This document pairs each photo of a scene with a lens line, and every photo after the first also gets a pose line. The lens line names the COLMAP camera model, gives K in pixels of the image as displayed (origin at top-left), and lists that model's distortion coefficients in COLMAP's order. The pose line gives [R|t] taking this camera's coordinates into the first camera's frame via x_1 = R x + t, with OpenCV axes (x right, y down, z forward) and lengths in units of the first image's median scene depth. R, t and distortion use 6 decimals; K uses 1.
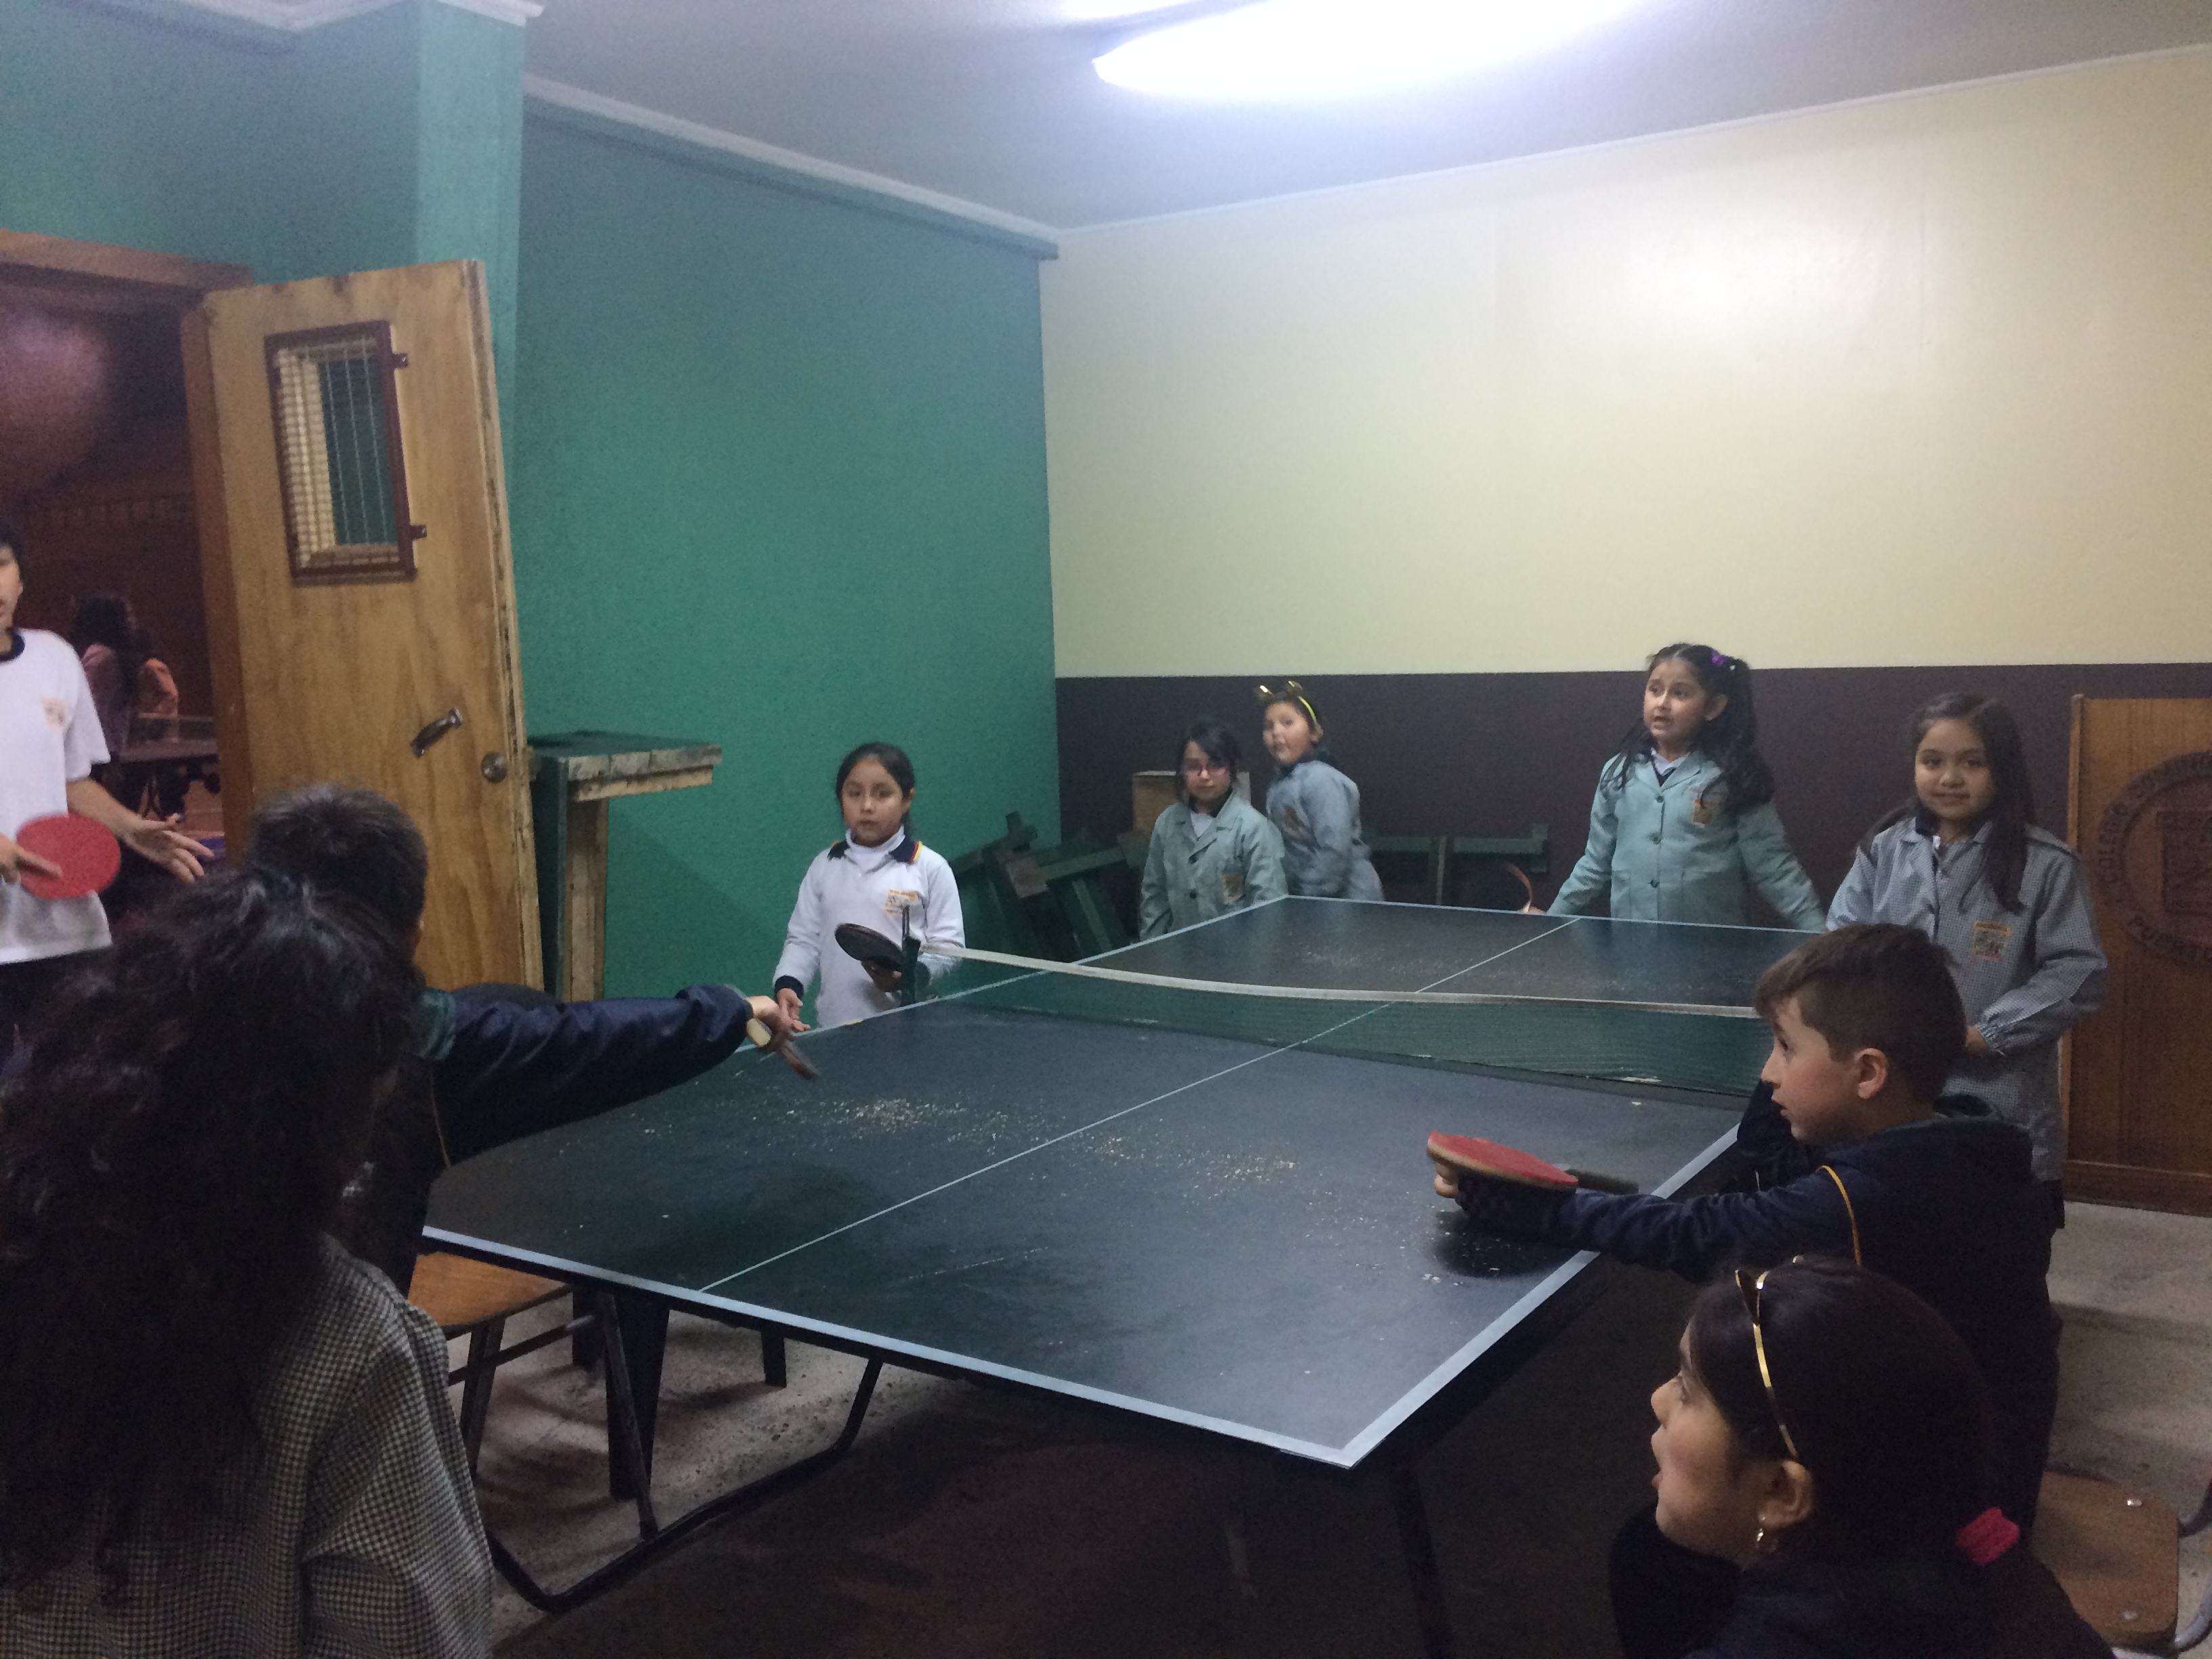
lens RADIAL K [[1967.3, 0, 1099.7], [0, 1967.3, 846.4], [0, 0, 1]] dist [0.109763, -0.136969]
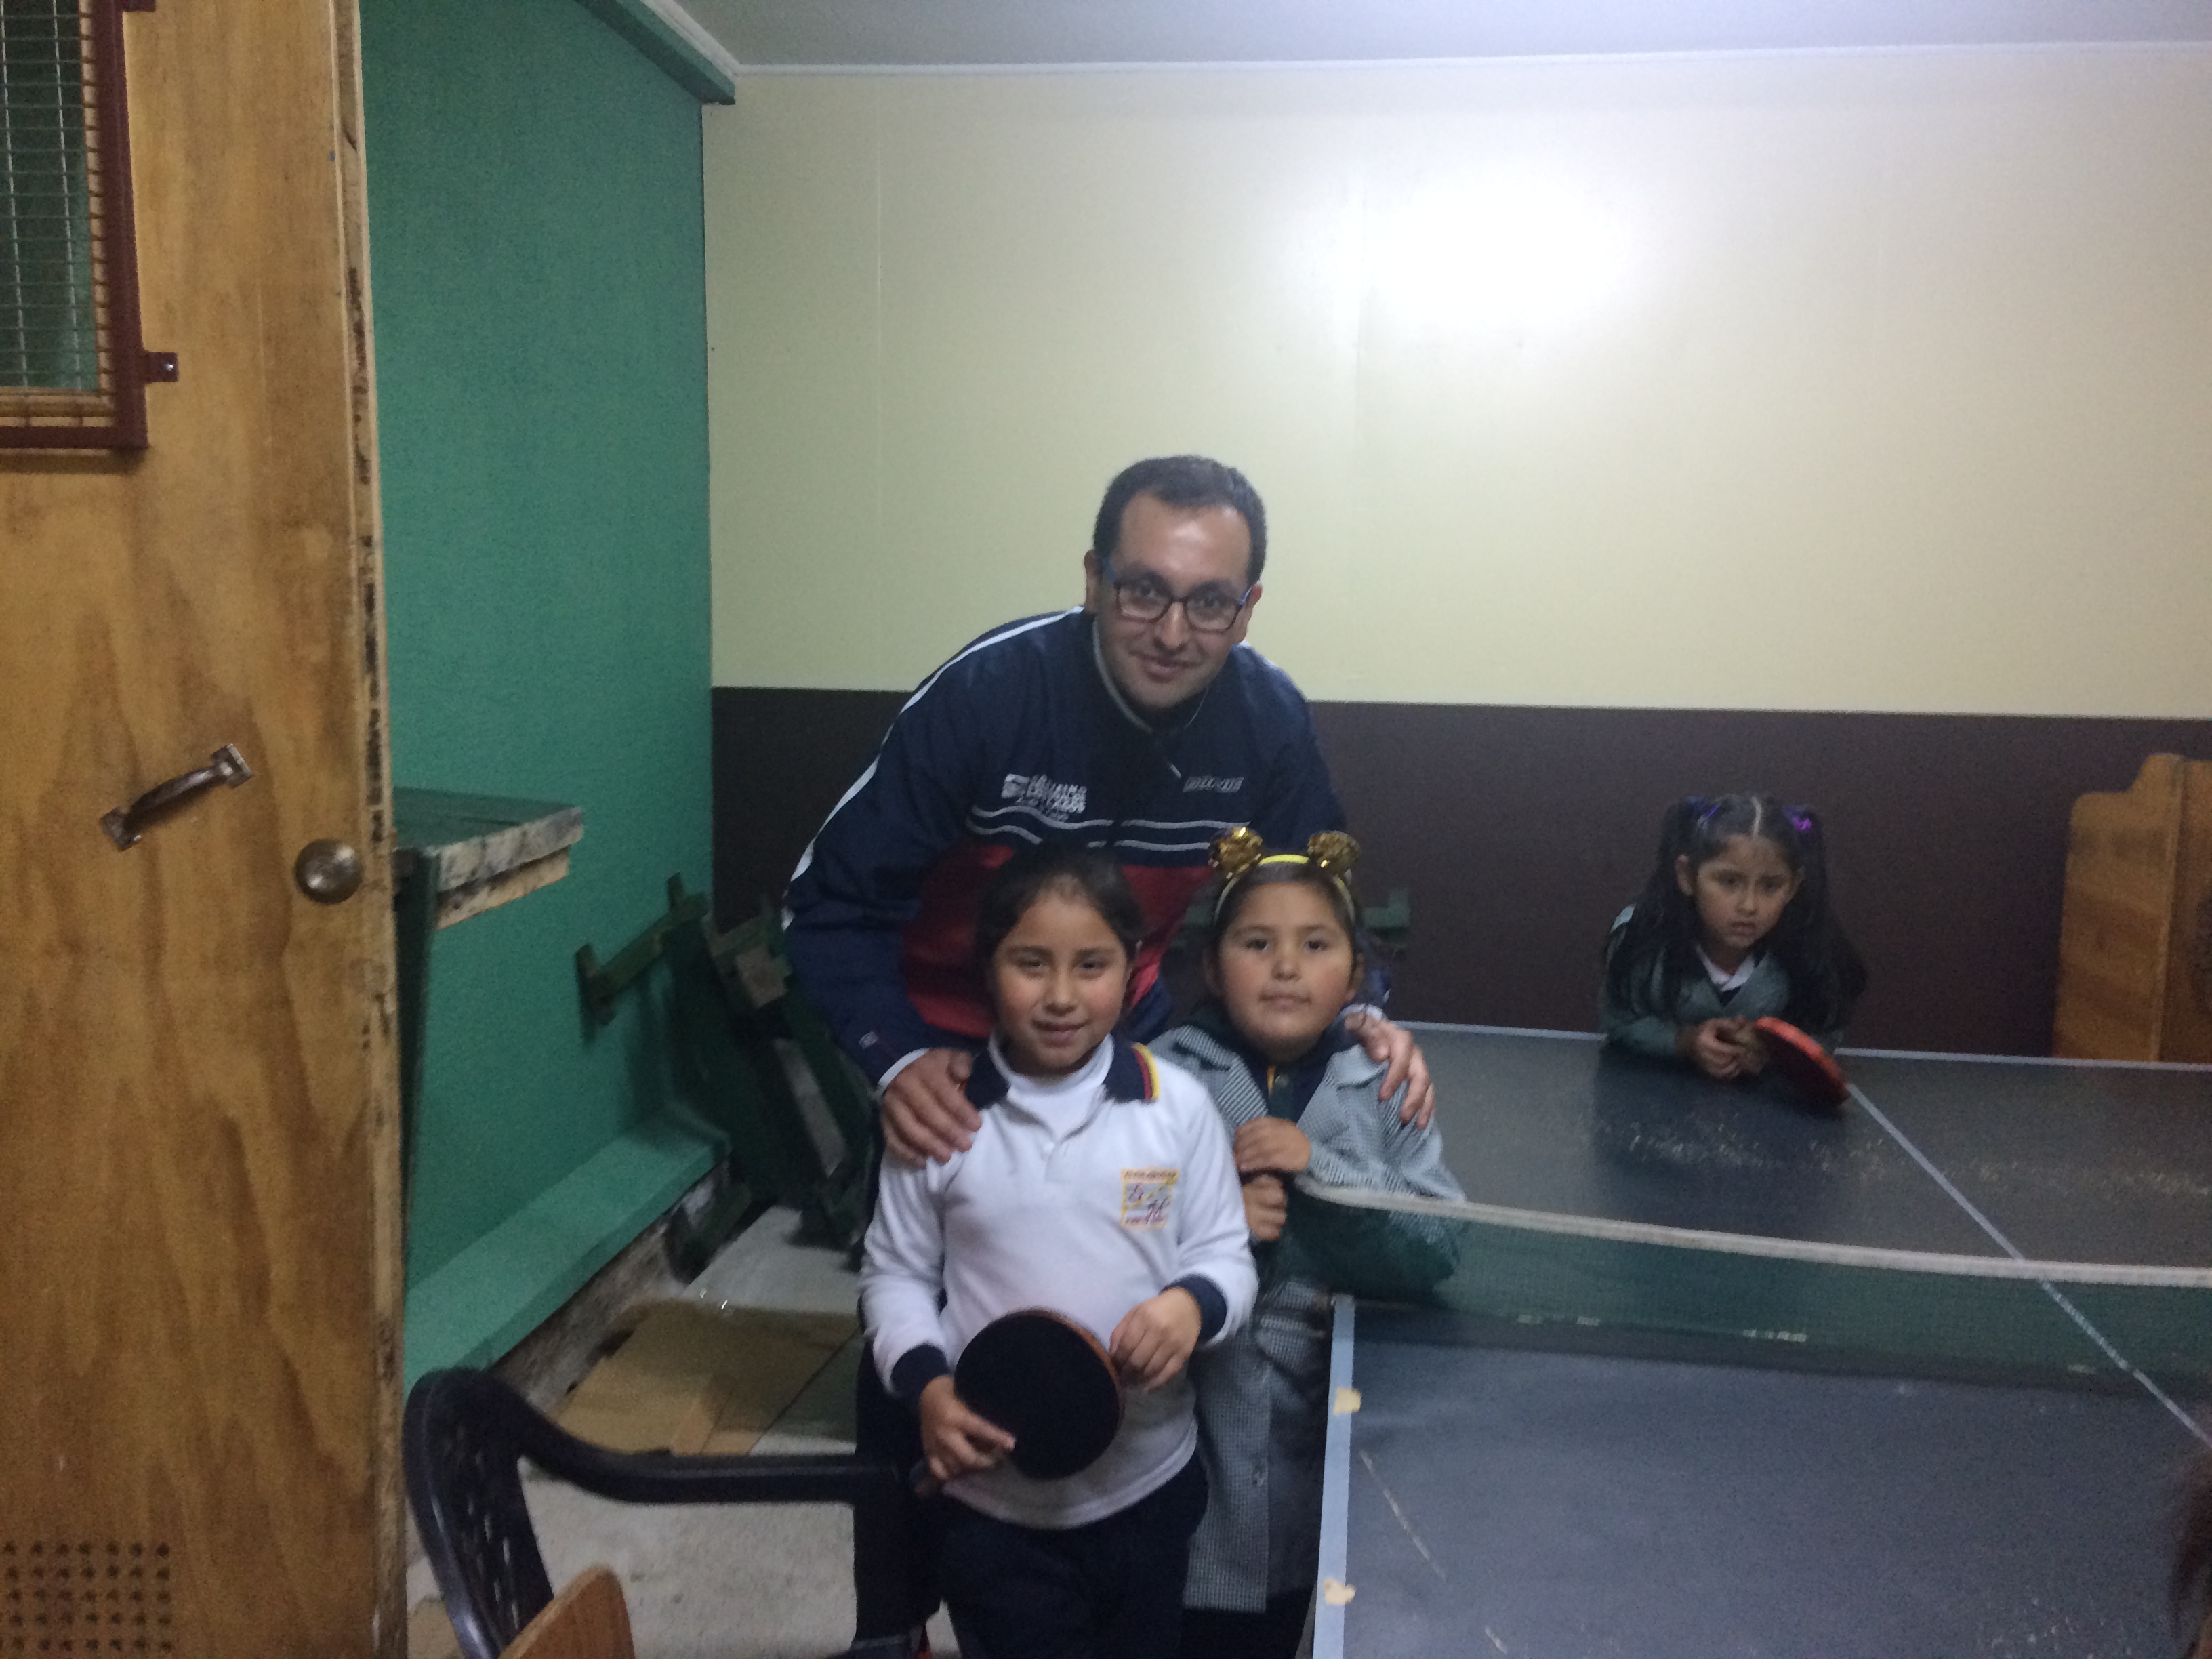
lens RADIAL K [[1967.3, 0, 1116.2], [0, 1967.3, 815.7], [0, 0, 1]] dist [0.109763, -0.136969]
pose [[0.891914, 0.001511, 0.452203, -0.351598], [0.007060, 0.999826, -0.017267, -0.043165], [-0.452150, 0.018593, 0.891748, 0.480123]]
